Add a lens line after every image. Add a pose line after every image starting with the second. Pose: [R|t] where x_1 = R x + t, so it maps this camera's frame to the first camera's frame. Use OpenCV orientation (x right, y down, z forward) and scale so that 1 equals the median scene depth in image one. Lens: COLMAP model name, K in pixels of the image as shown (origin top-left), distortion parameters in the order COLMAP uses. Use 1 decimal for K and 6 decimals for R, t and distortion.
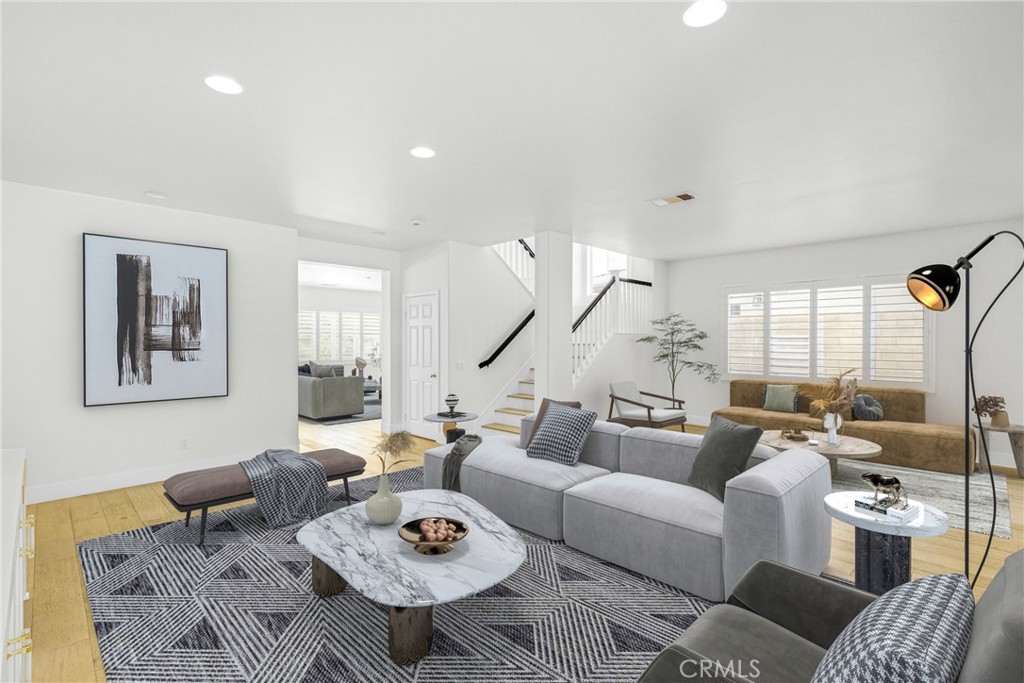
lens RADIAL K [[470.2, 0, 512.1], [0, 470.2, 340.0], [0, 0, 1]] dist [0.017687, 0.000580]
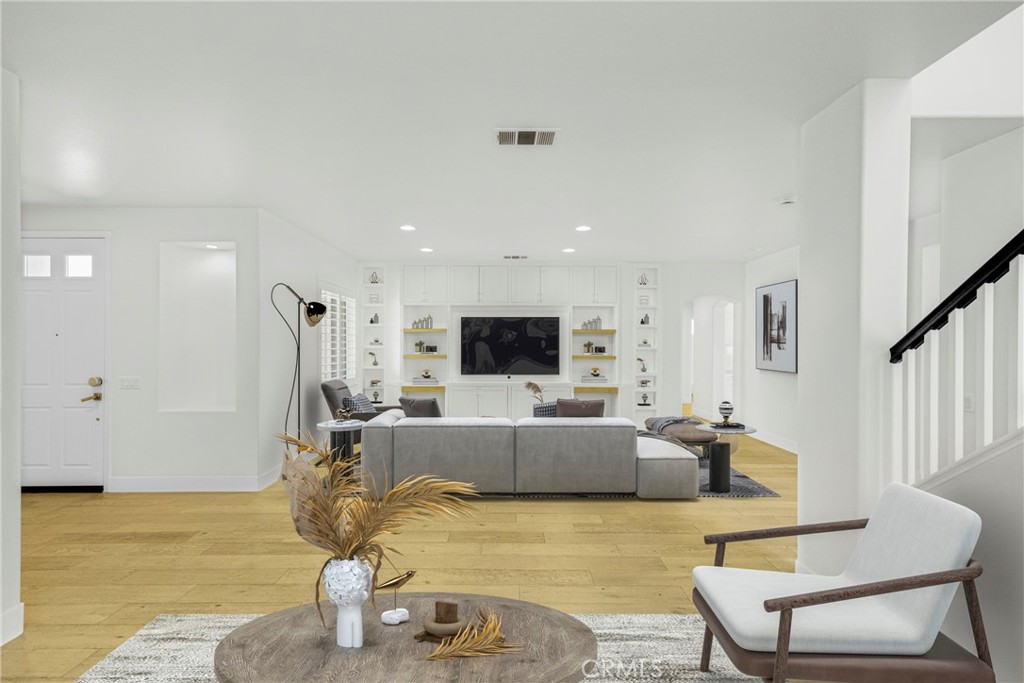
lens RADIAL K [[470.2, 0, 512.4], [0, 470.2, 341.9], [0, 0, 1]] dist [0.017687, 0.000580]
pose [[-0.716056, 0.001329, -0.698042, 1.249256], [-0.004611, 0.999967, 0.006634, 0.009563], [0.698028, 0.007969, -0.716026, 1.575748]]
